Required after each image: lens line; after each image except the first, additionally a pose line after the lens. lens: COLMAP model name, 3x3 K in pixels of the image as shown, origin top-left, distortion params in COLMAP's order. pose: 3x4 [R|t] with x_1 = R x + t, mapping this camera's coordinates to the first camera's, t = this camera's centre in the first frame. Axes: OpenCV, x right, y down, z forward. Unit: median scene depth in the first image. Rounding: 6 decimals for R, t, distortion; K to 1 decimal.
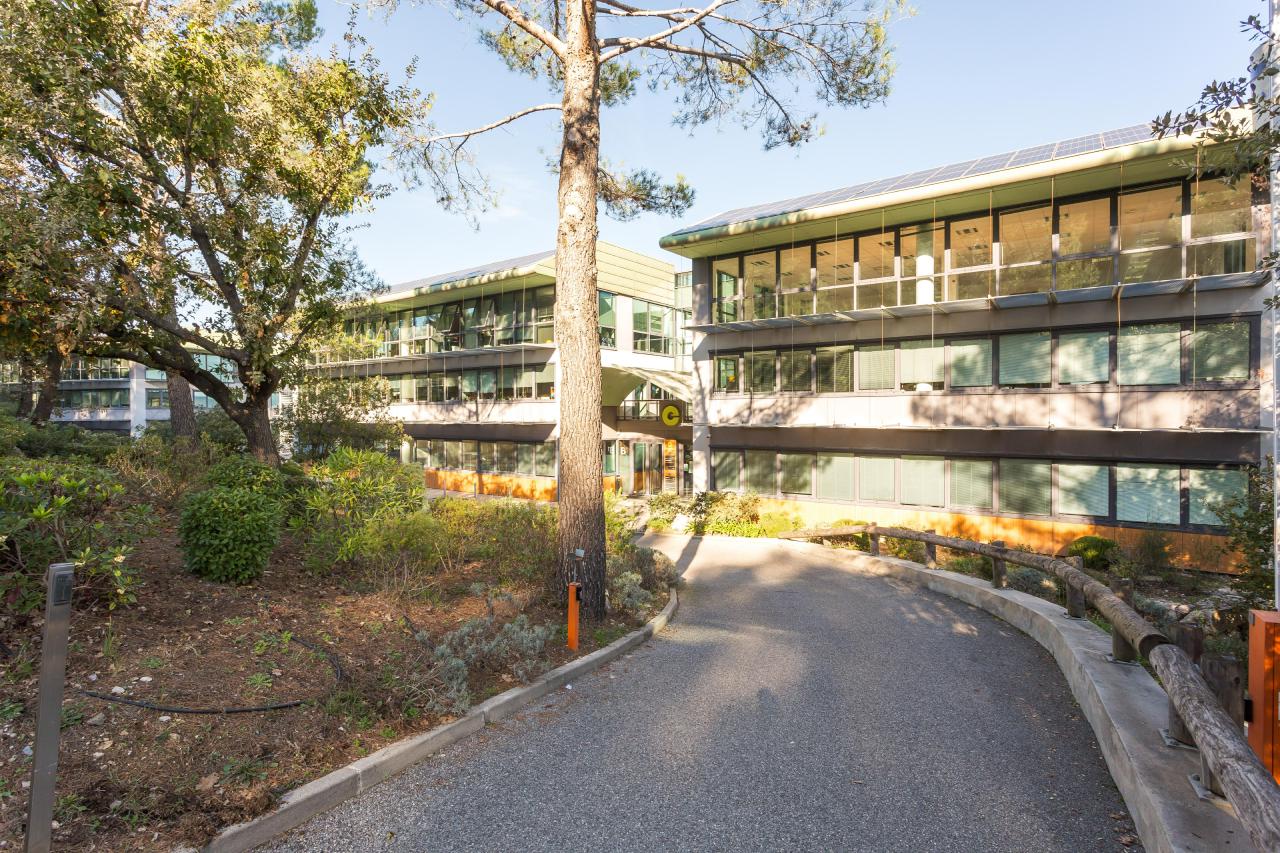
lens RADIAL K [[625.1, 0, 639.4], [0, 625.1, 422.0], [0, 0, 1]] dist [-0.006344, 0.003437]
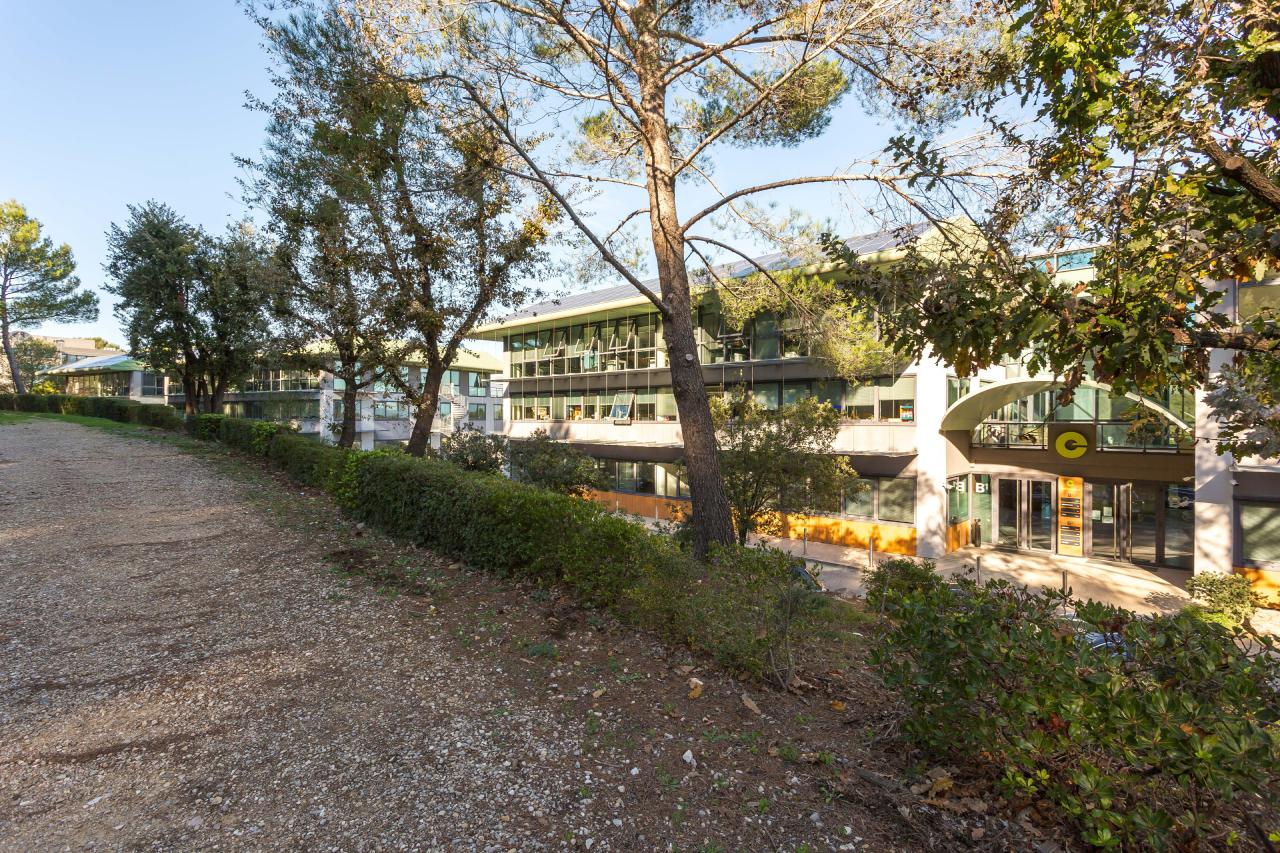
lens RADIAL K [[625.1, 0, 640.1], [0, 625.1, 423.6], [0, 0, 1]] dist [-0.006344, 0.003437]
pose [[0.990702, 0.007409, -0.135851, -0.350517], [-0.008619, 0.999928, -0.008325, -0.024445], [0.135779, 0.009418, 0.990694, 0.190062]]
